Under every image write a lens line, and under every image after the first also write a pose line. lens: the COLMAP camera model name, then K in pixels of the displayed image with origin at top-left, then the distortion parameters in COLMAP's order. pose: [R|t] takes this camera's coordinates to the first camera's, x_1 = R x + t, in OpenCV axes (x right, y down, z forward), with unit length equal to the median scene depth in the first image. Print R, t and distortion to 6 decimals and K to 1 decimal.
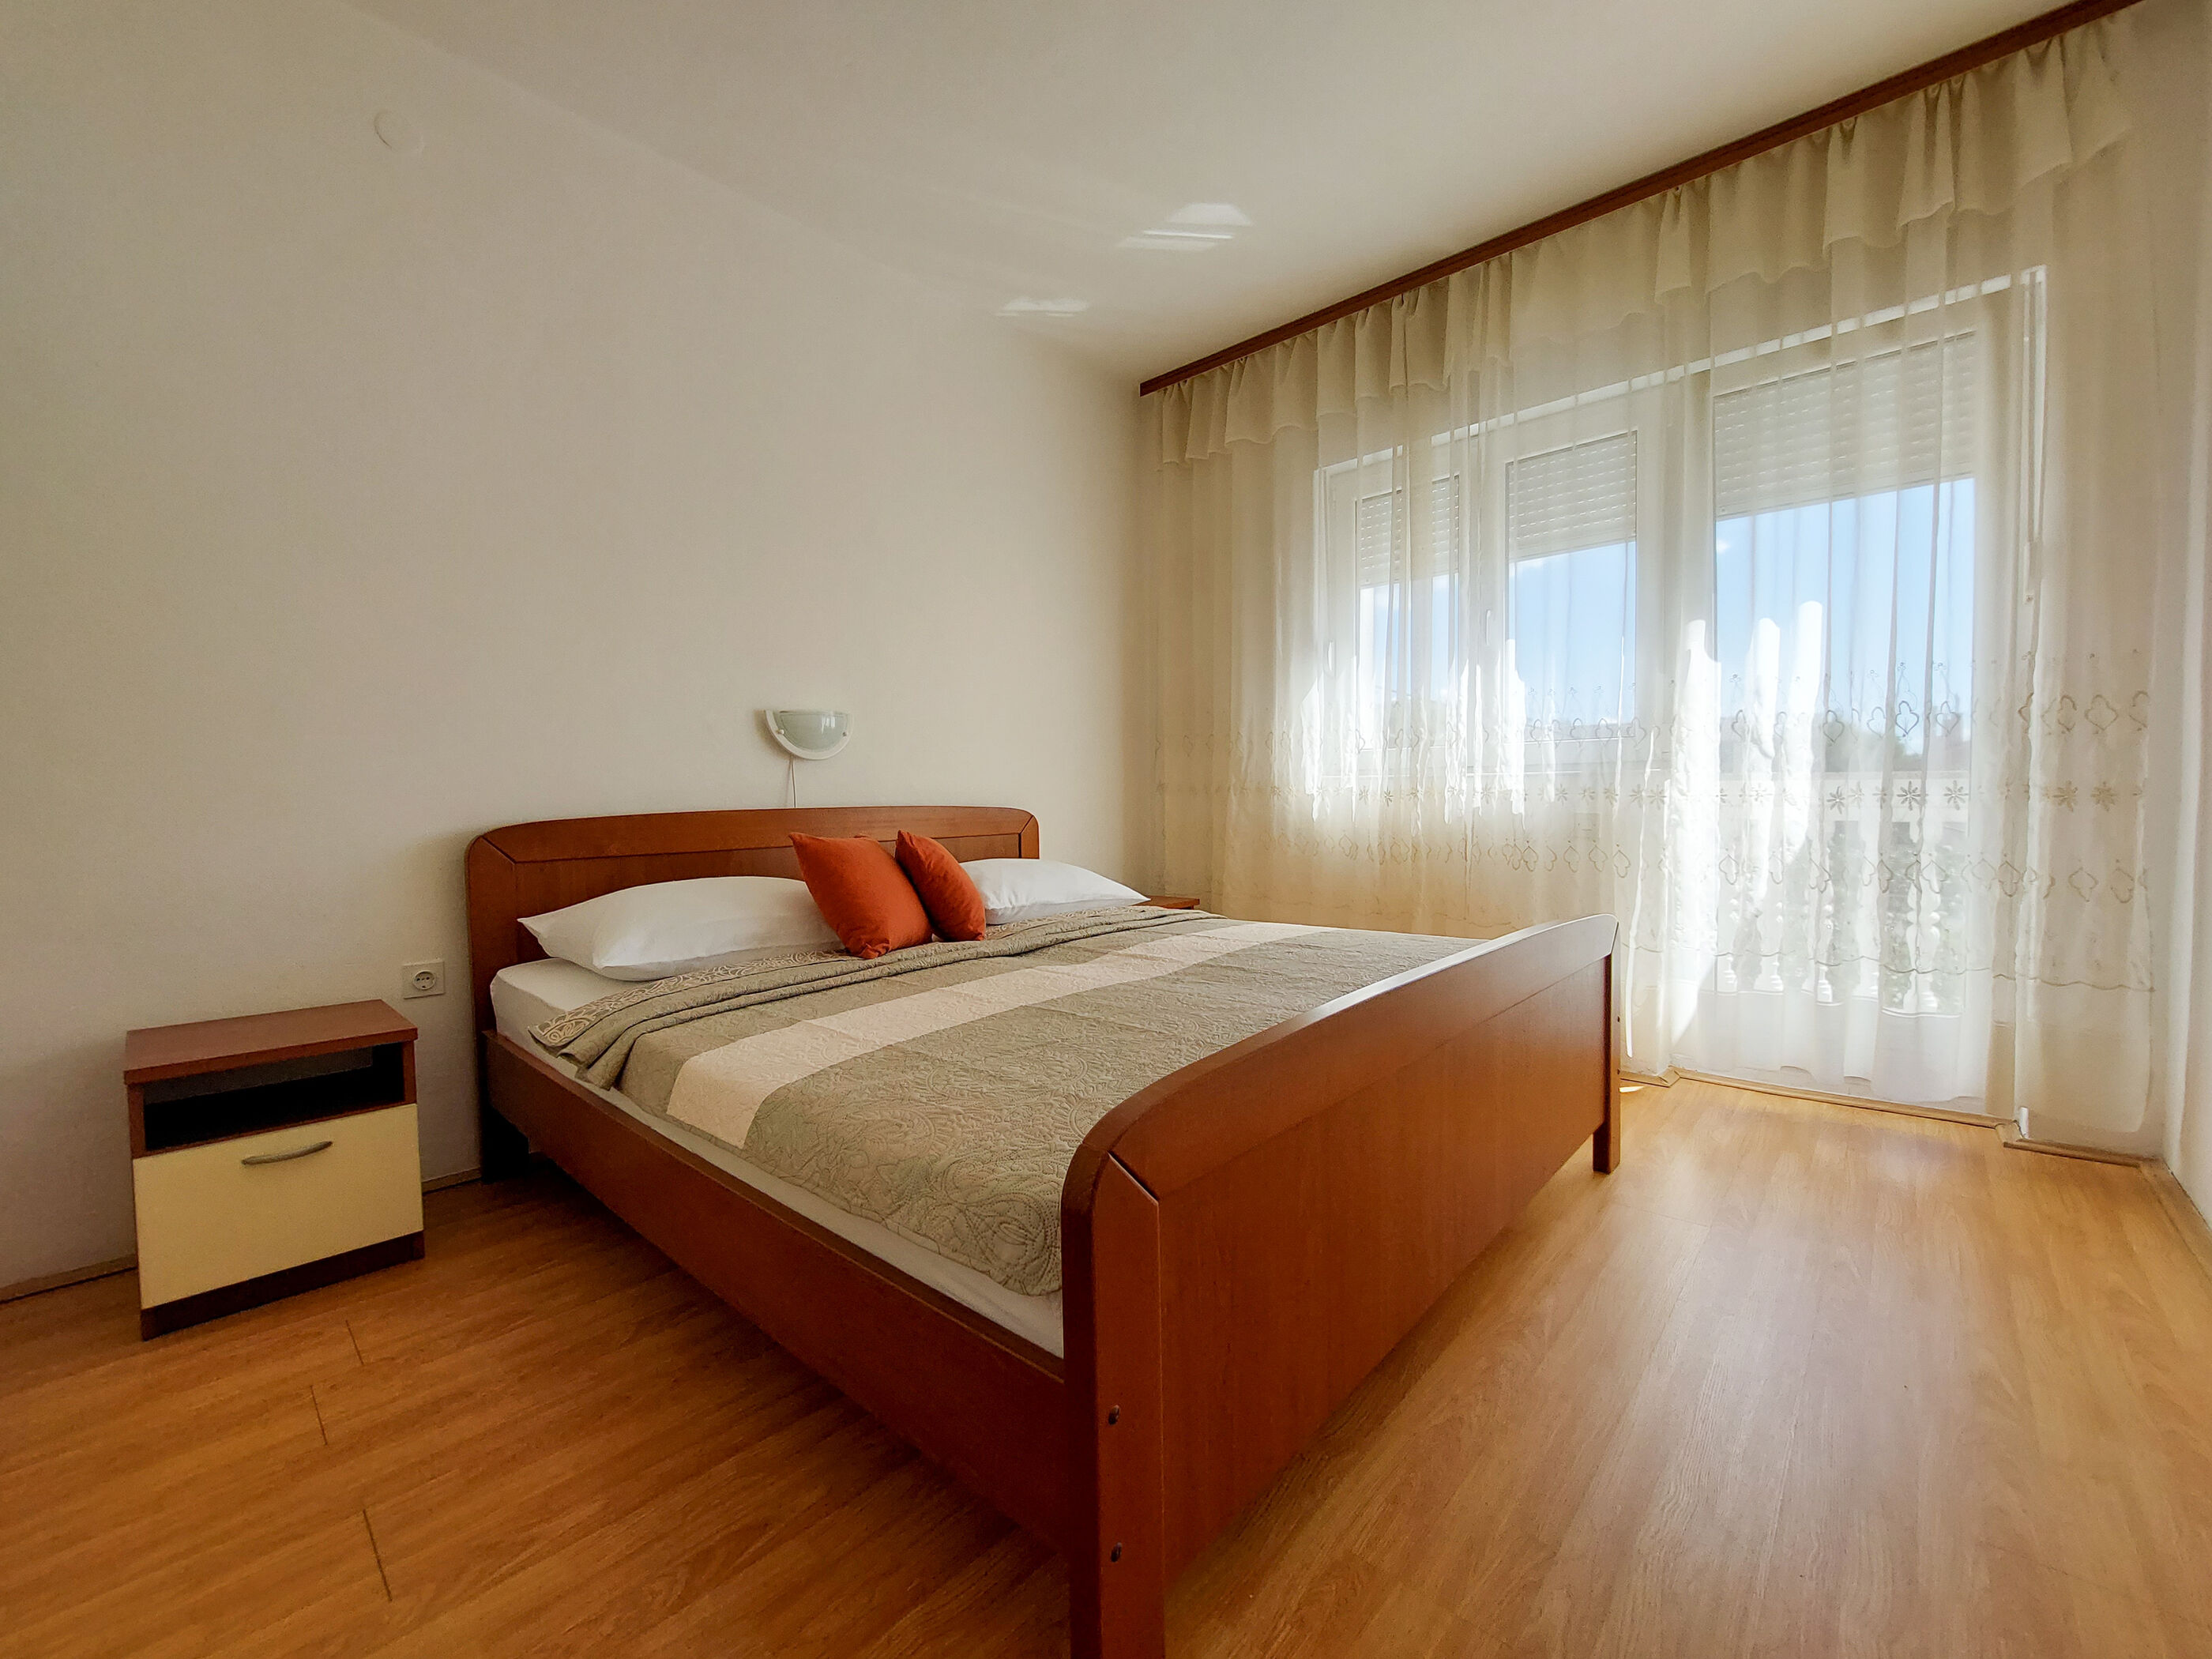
lens RADIAL K [[886.2, 0, 1120.1], [0, 886.2, 818.9], [0, 0, 1]] dist [-0.016516, -0.001060]
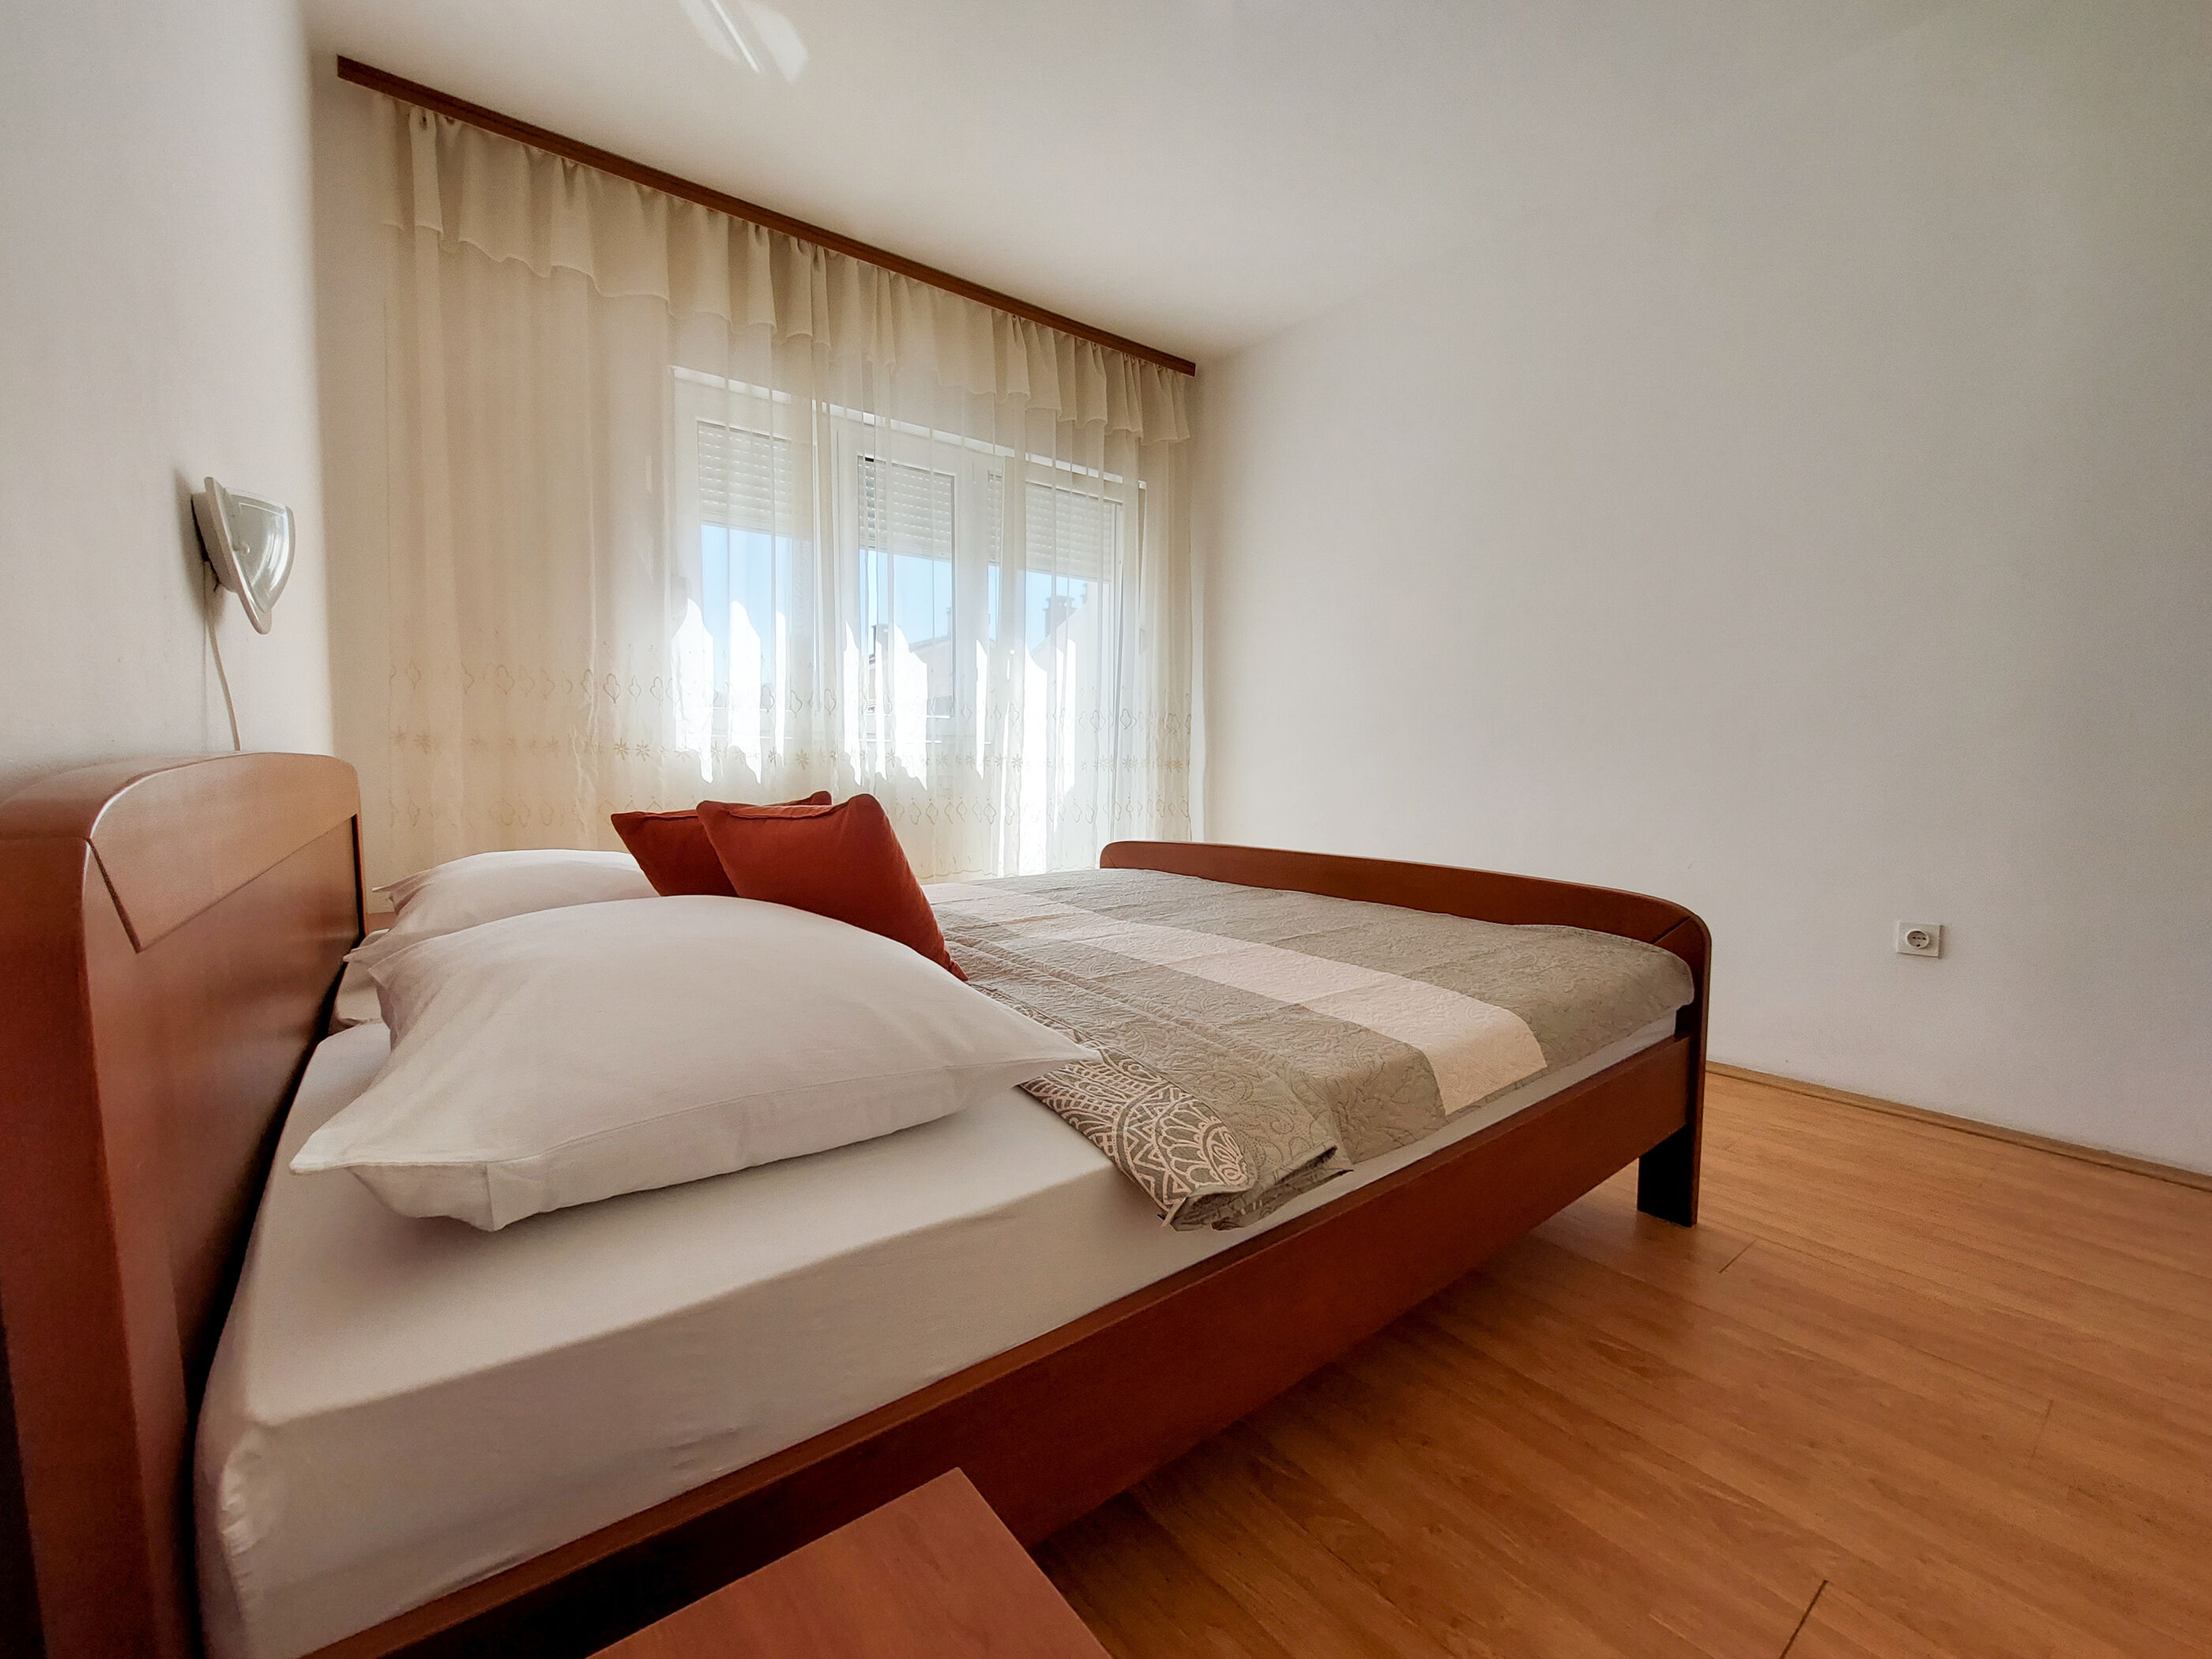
lens RADIAL K [[886.2, 0, 1098.1], [0, 886.2, 823.2], [0, 0, 1]] dist [-0.016516, -0.001060]
pose [[0.196070, -0.048888, 0.979370, -0.663547], [0.022297, 0.998720, 0.045390, 0.008489], [-0.980336, 0.012938, 0.196909, 0.558104]]
